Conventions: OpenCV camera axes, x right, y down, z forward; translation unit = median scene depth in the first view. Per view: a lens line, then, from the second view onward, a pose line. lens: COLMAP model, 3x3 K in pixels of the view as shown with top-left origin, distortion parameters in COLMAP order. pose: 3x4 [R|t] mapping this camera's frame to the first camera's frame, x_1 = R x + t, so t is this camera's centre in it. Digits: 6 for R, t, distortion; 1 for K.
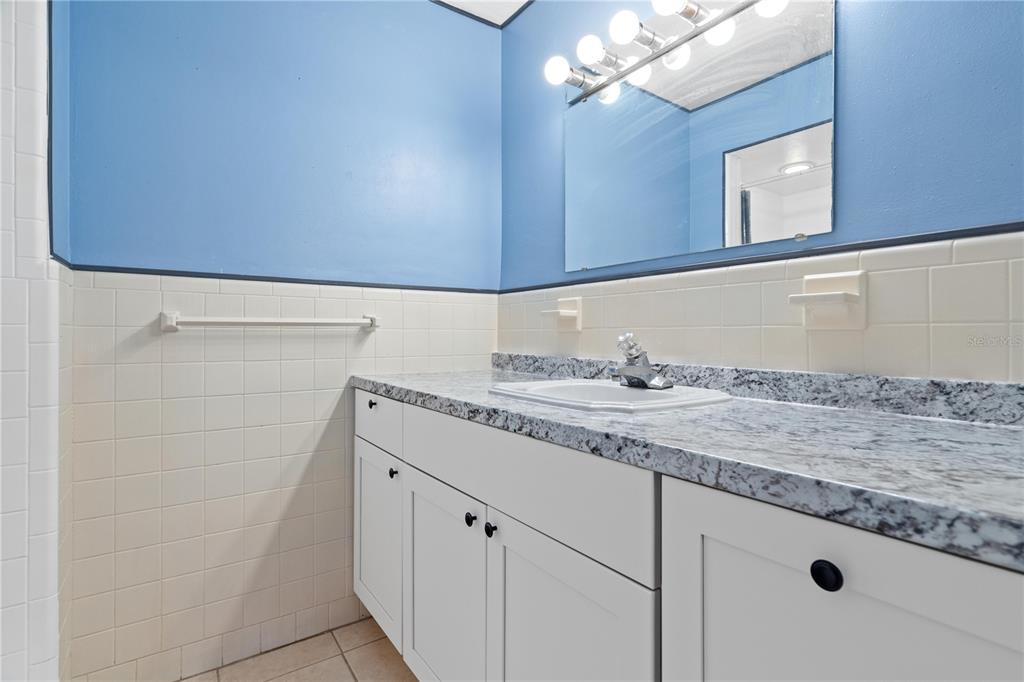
lens RADIAL K [[505.1, 0, 512.0], [0, 505.1, 341.0], [0, 0, 1]] dist [0.000319, 0.000223]
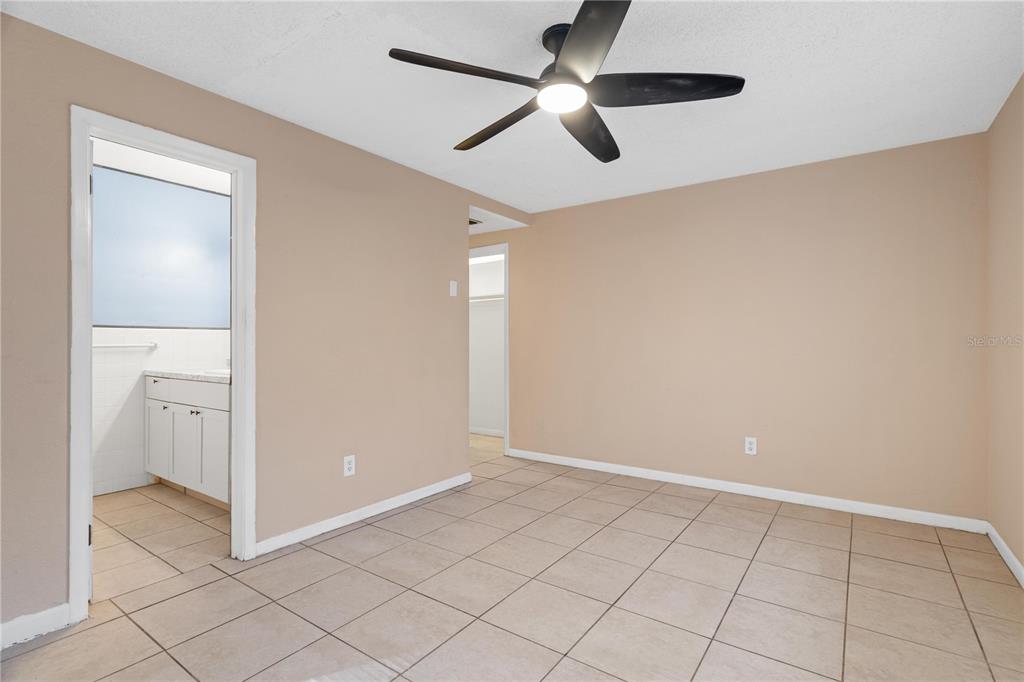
lens RADIAL K [[482.1, 0, 512.0], [0, 482.1, 341.0], [0, 0, 1]] dist [0.016554, -0.000317]
pose [[0.940151, -0.003442, 0.340741, 0.480221], [0.007124, 0.999929, -0.009554, -0.025523], [-0.340683, 0.011410, 0.940109, -1.583988]]
